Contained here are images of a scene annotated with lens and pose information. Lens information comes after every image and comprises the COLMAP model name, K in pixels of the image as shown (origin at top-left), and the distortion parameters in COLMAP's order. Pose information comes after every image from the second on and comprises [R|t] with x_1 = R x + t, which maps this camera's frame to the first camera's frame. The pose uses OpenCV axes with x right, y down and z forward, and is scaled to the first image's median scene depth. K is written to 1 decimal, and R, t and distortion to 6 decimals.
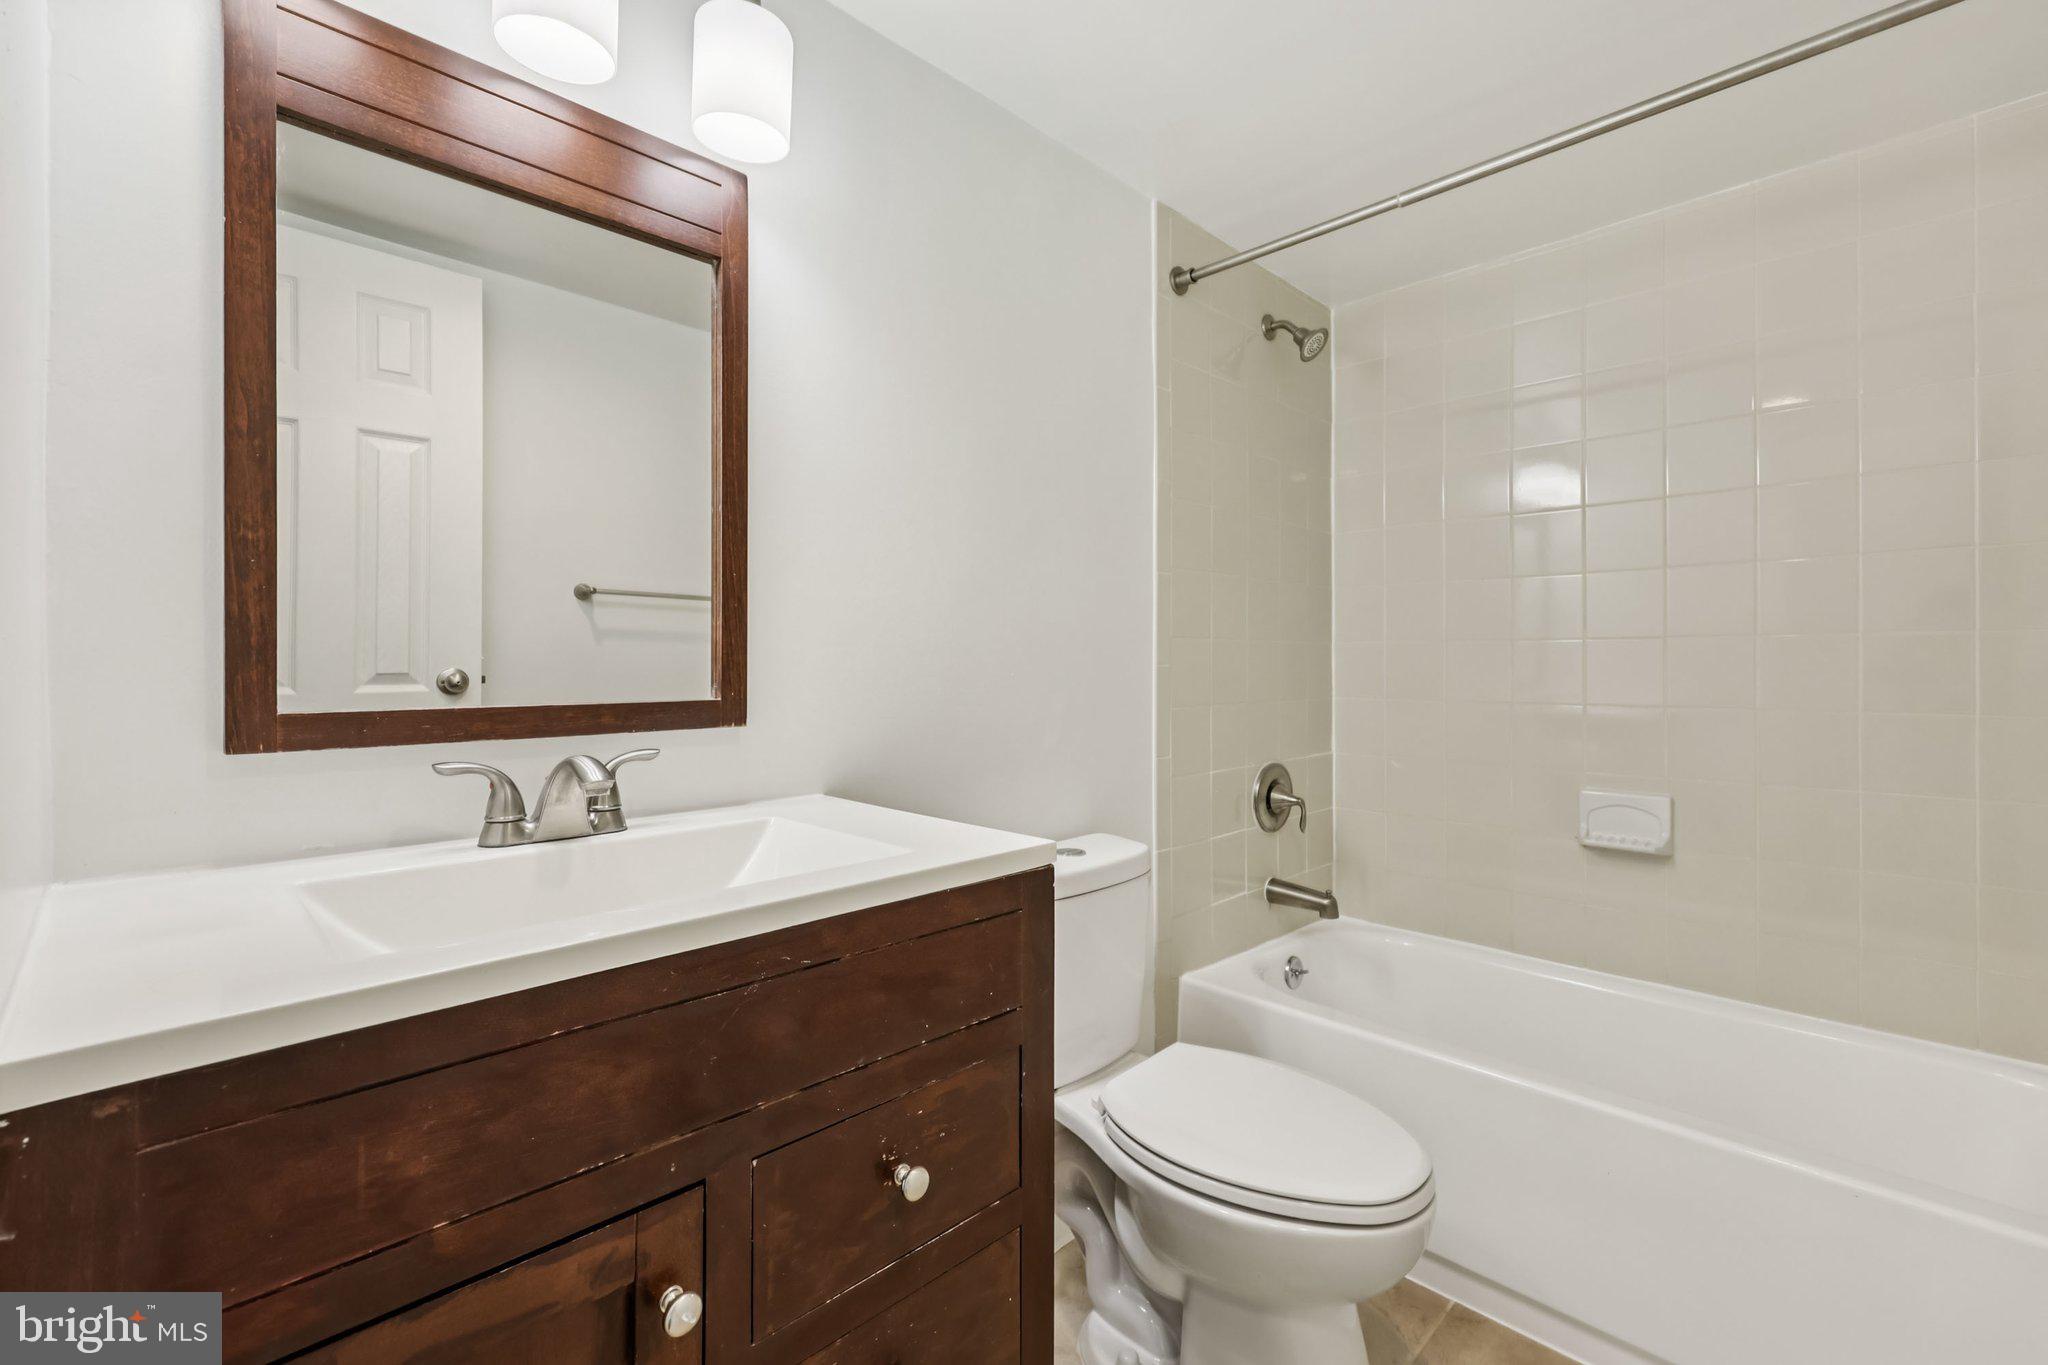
lens RADIAL K [[841.3, 0, 1024.8], [0, 841.3, 676.8], [0, 0, 1]] dist [0.001006, 0.000268]
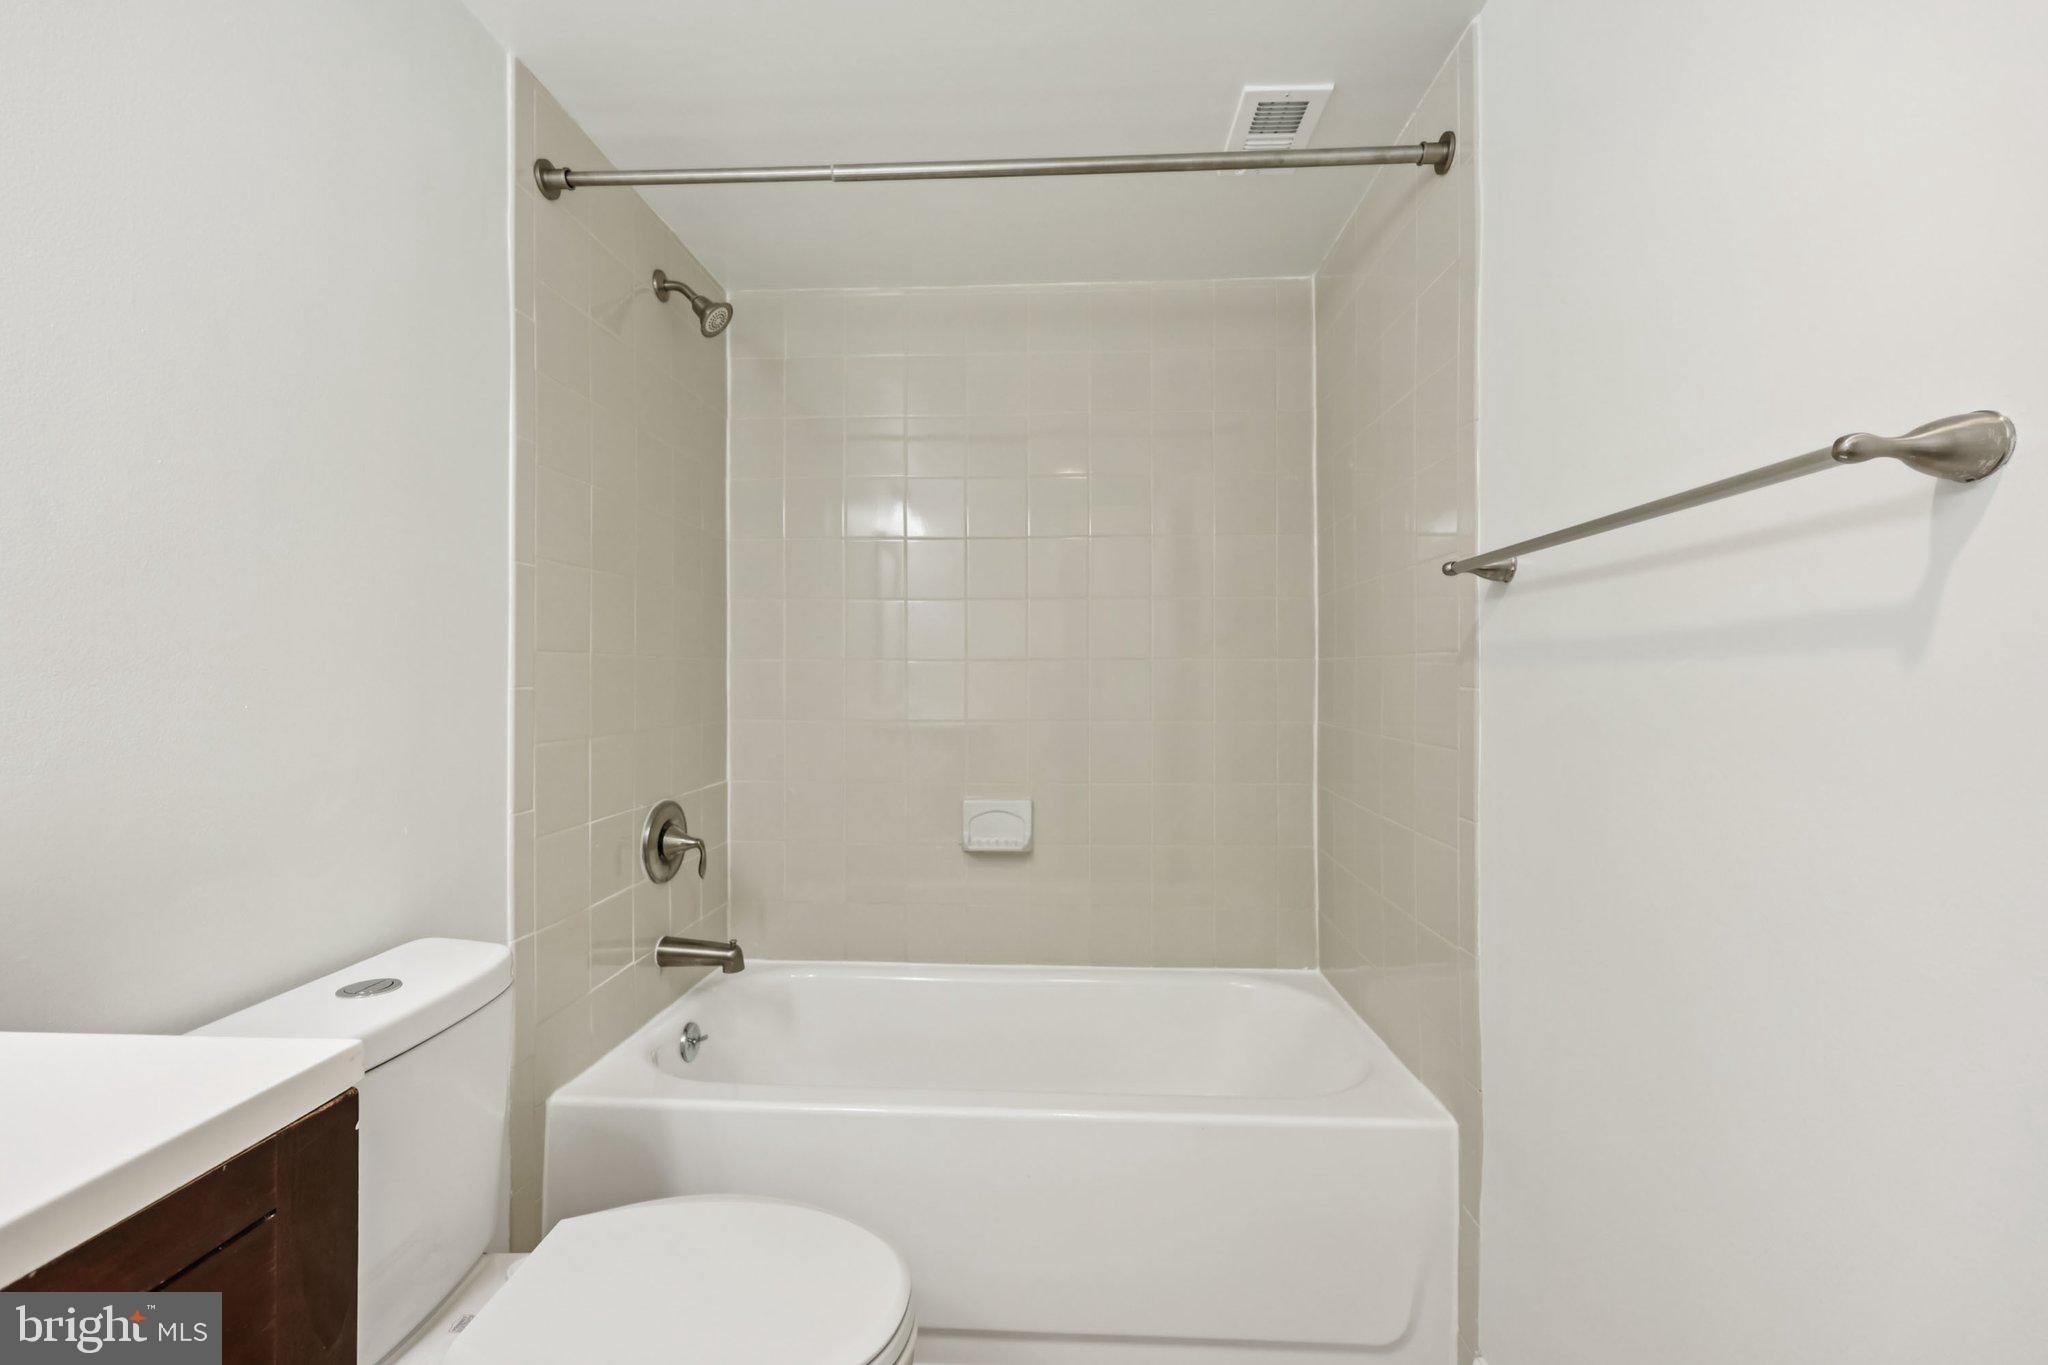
lens RADIAL K [[841.3, 0, 1024.8], [0, 841.3, 676.8], [0, 0, 1]] dist [0.001006, 0.000268]
pose [[0.743373, 0.000716, 0.668876, -0.002950], [0.010349, 0.999867, -0.012572, -0.008856], [-0.668797, 0.016268, 0.743267, 0.135415]]
